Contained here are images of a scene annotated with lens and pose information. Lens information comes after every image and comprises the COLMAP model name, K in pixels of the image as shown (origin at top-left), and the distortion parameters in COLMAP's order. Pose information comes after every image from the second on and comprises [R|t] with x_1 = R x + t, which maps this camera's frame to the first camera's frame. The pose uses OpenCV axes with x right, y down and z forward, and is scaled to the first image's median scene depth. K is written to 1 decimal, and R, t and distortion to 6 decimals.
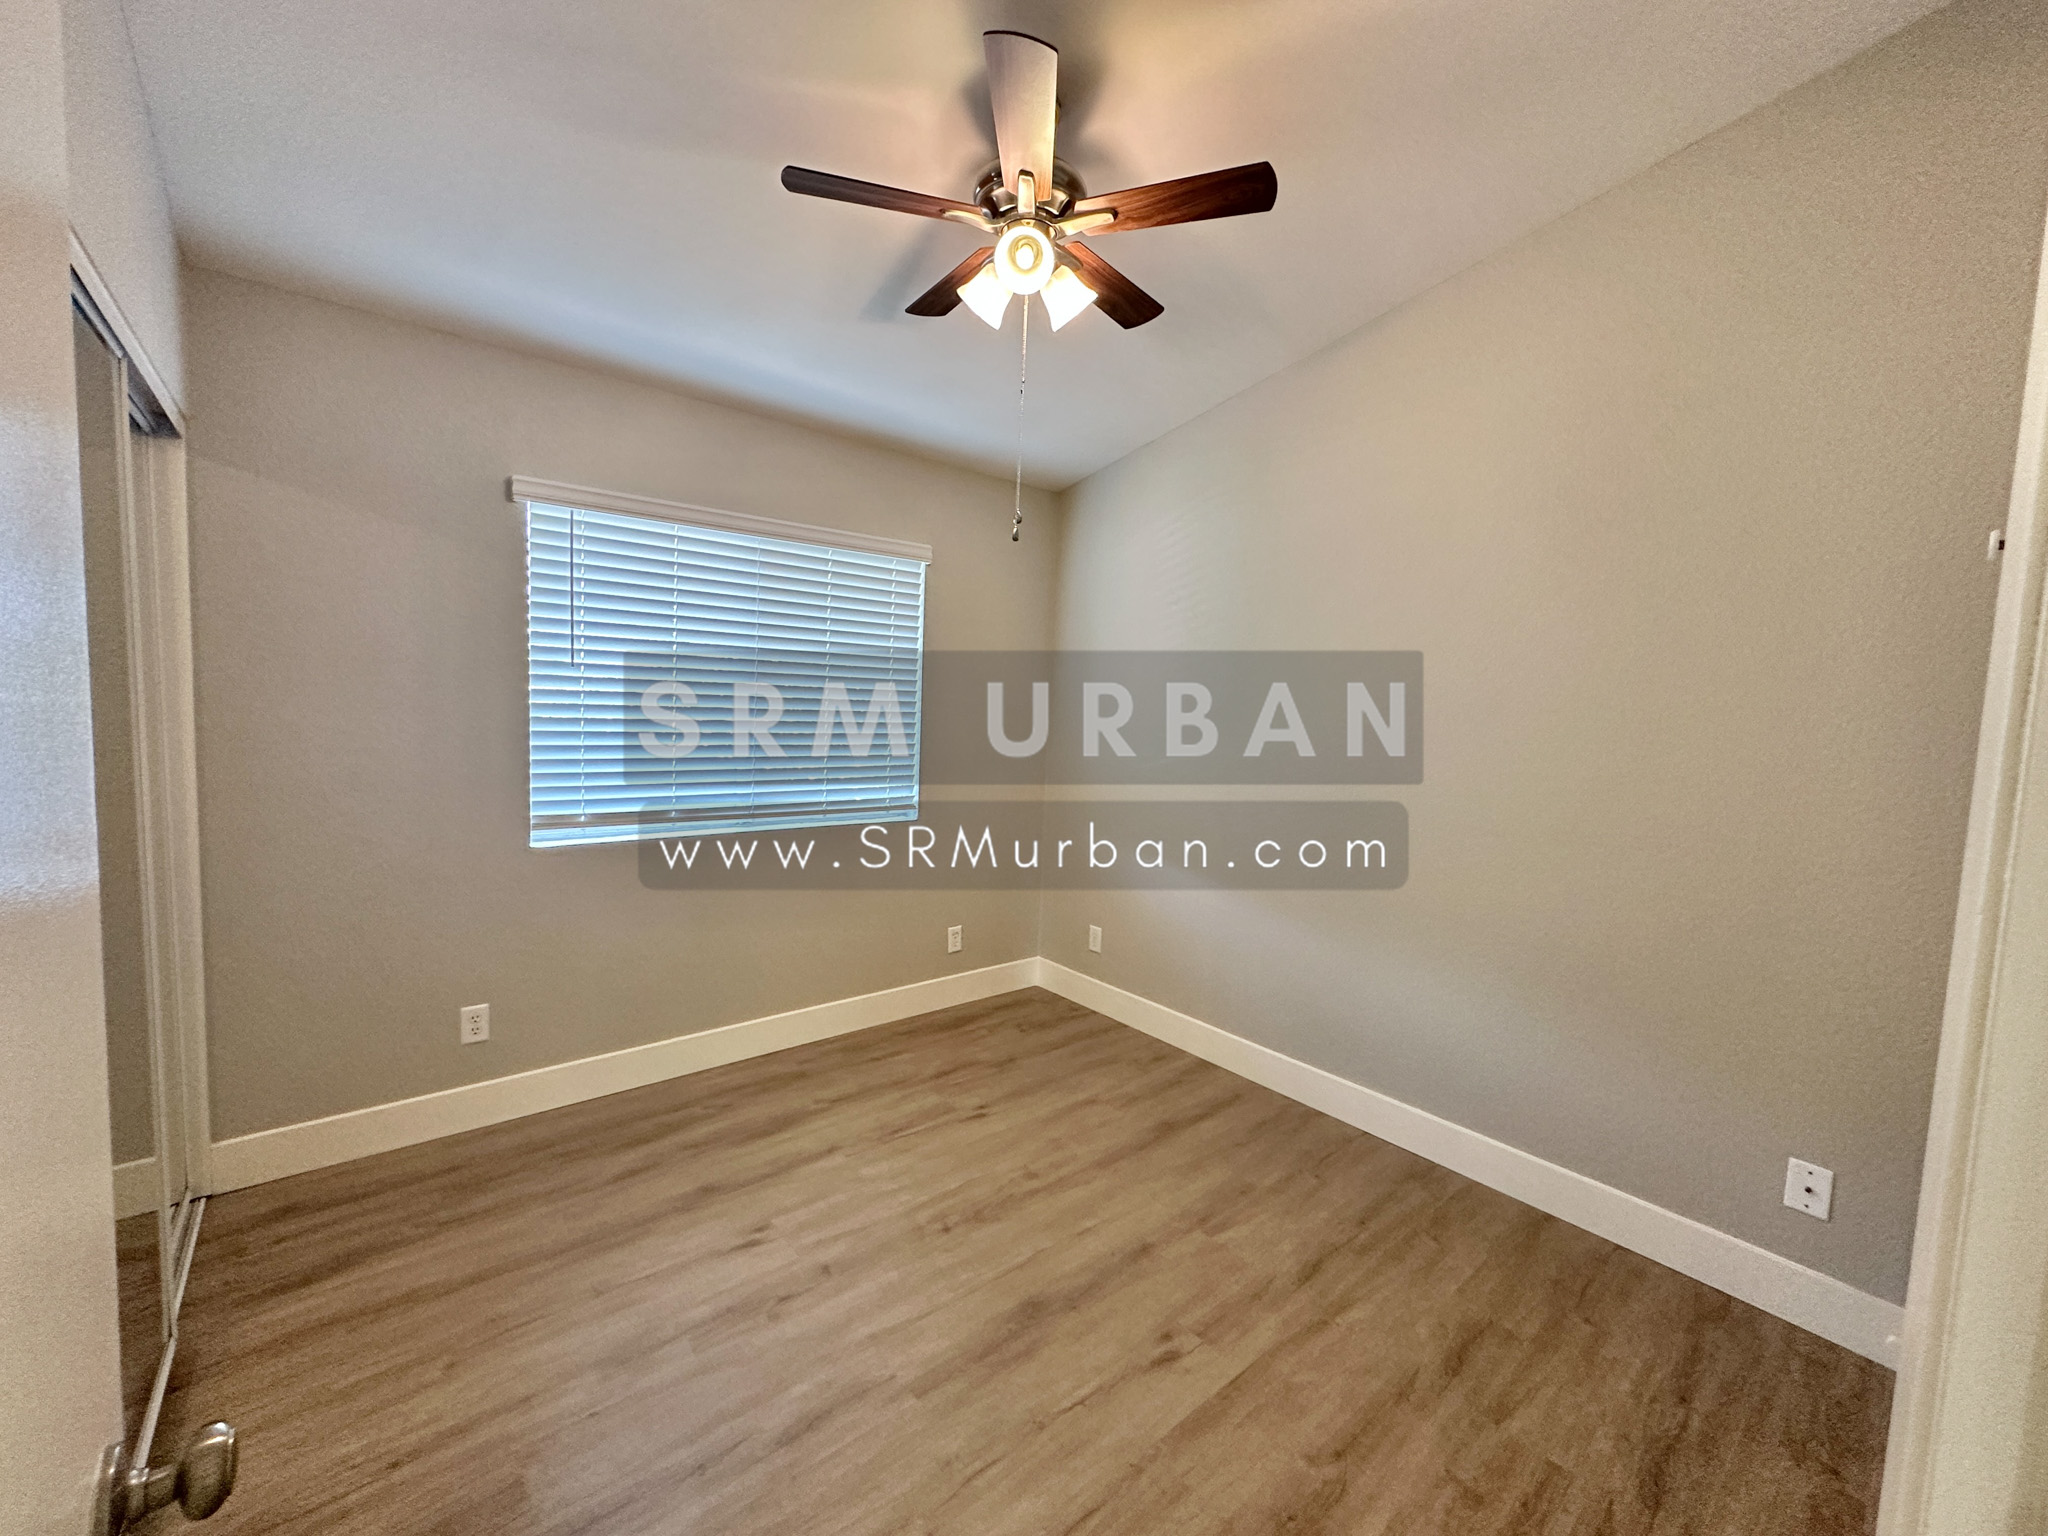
lens RADIAL K [[814.8, 0, 1025.9], [0, 814.8, 771.2], [0, 0, 1]] dist [-0.005611, 0.001221]
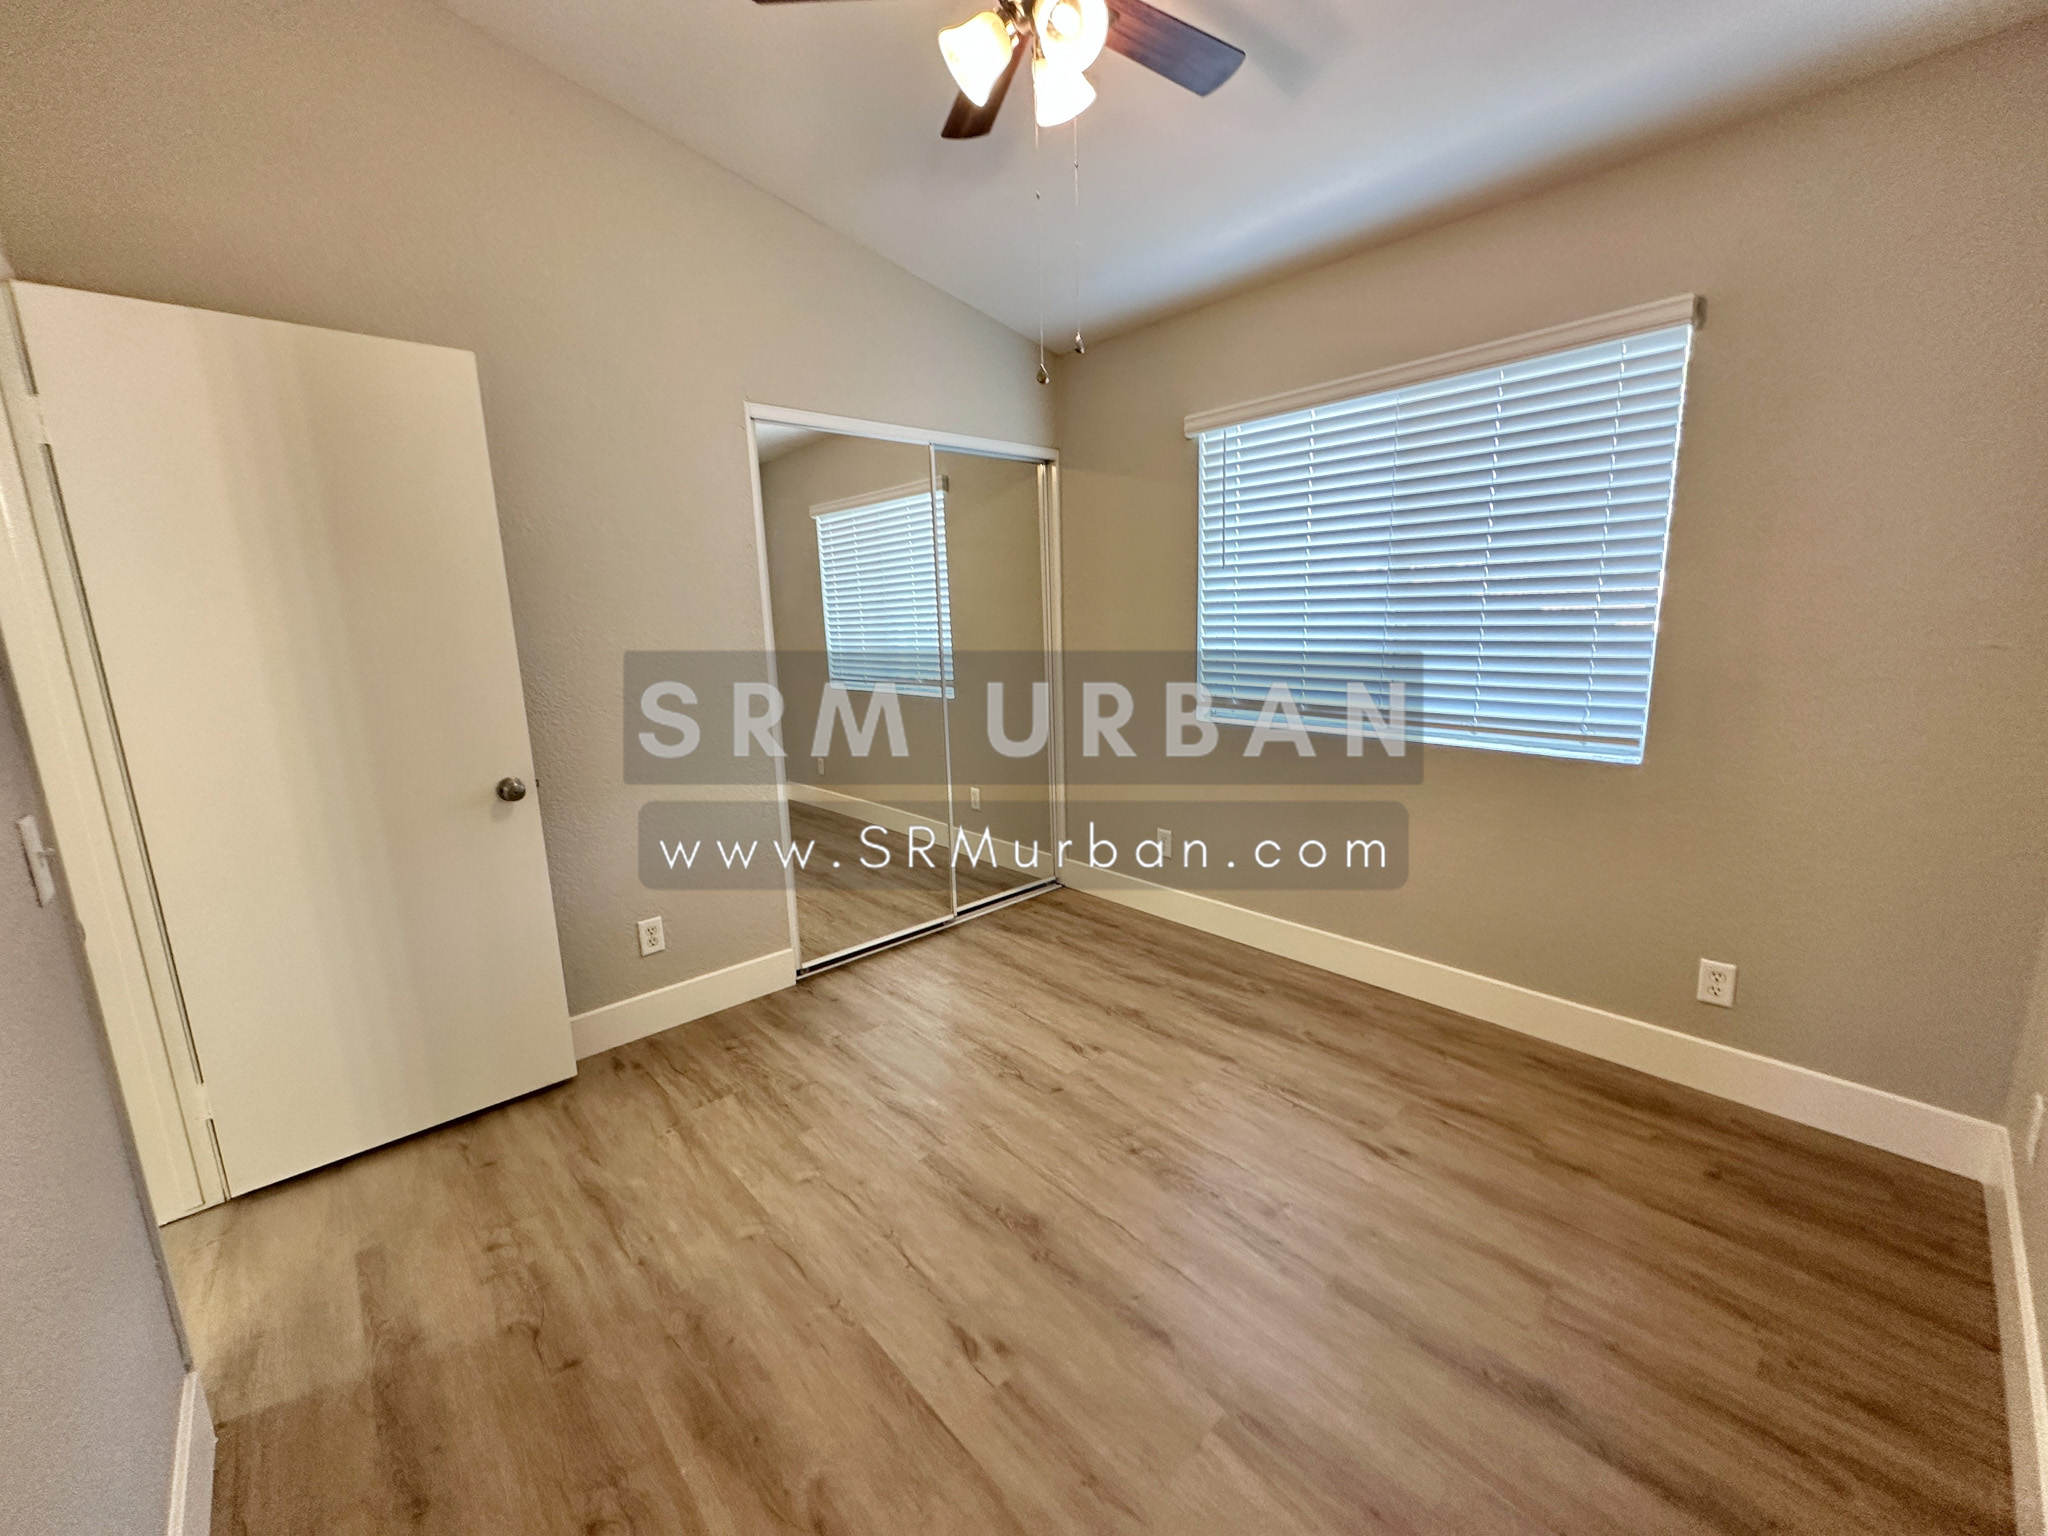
lens RADIAL K [[814.8, 0, 1024.9], [0, 814.8, 775.8], [0, 0, 1]] dist [-0.005611, 0.001221]
pose [[0.039045, 0.162318, -0.985966, 0.692346], [-0.056997, 0.985473, 0.159979, -0.007114], [0.997611, 0.049951, 0.047730, 0.741130]]
